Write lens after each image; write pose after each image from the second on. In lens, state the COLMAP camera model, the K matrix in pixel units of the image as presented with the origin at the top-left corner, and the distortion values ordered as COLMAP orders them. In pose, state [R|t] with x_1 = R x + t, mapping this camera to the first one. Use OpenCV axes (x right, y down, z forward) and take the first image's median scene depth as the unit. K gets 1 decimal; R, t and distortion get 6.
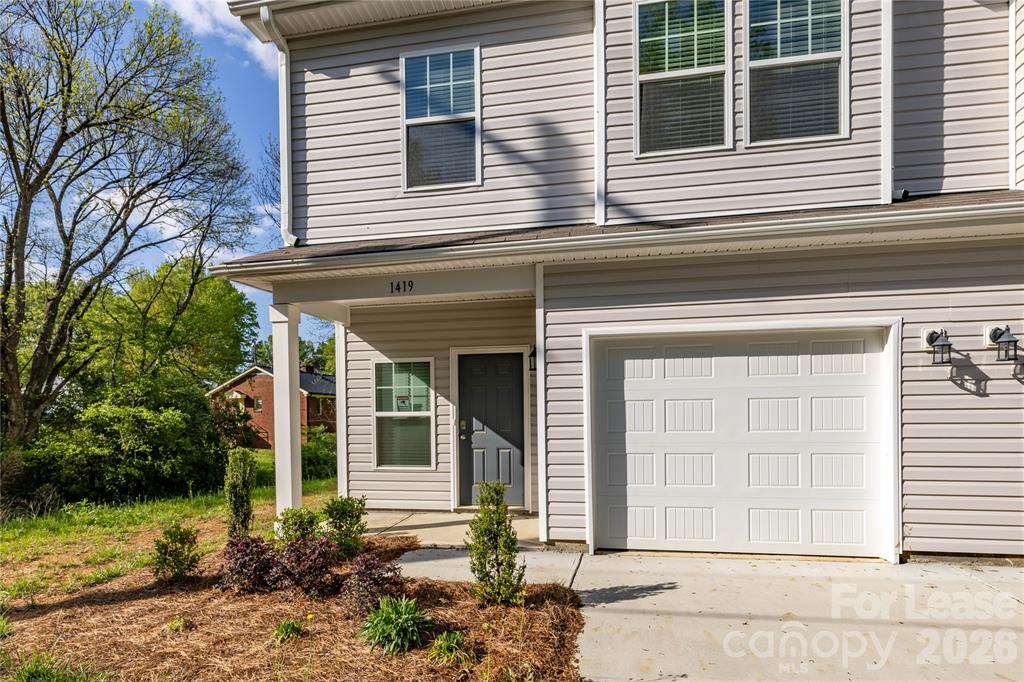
lens RADIAL K [[549.3, 0, 516.7], [0, 549.3, 422.8], [0, 0, 1]] dist [0.000710, 0.000091]
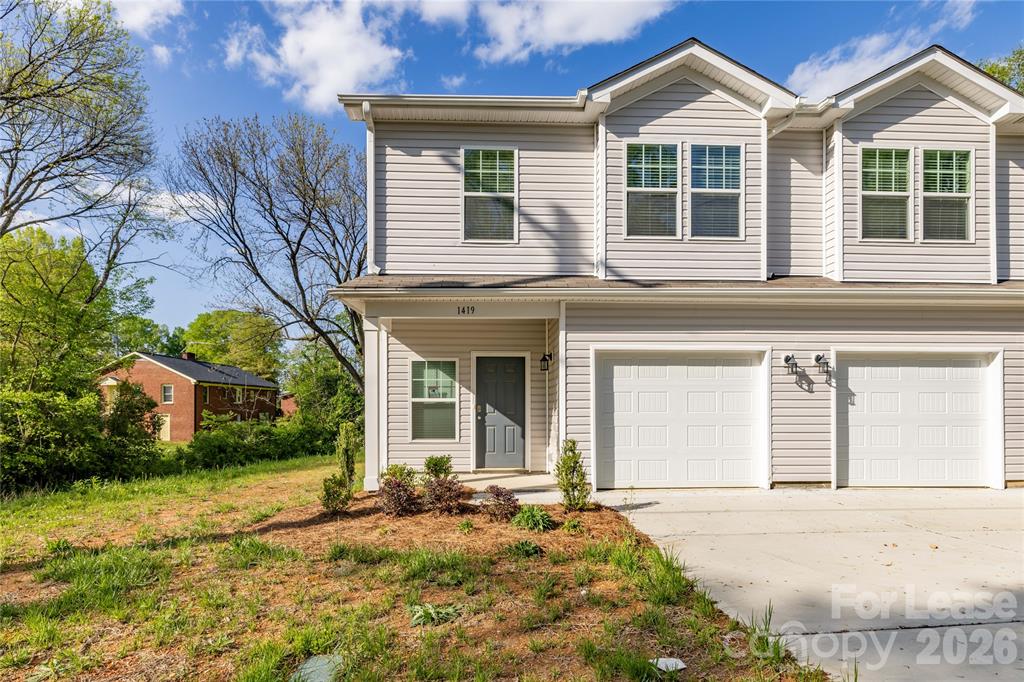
lens RADIAL K [[533.3, 0, 511.8], [0, 533.3, 408.7], [0, 0, 1]] dist [-0.000786, 0.000167]
pose [[0.972555, 0.008500, 0.232518, -0.432307], [-0.005744, 0.999905, -0.012527, 0.026848], [-0.232602, 0.010848, 0.972512, -0.394023]]
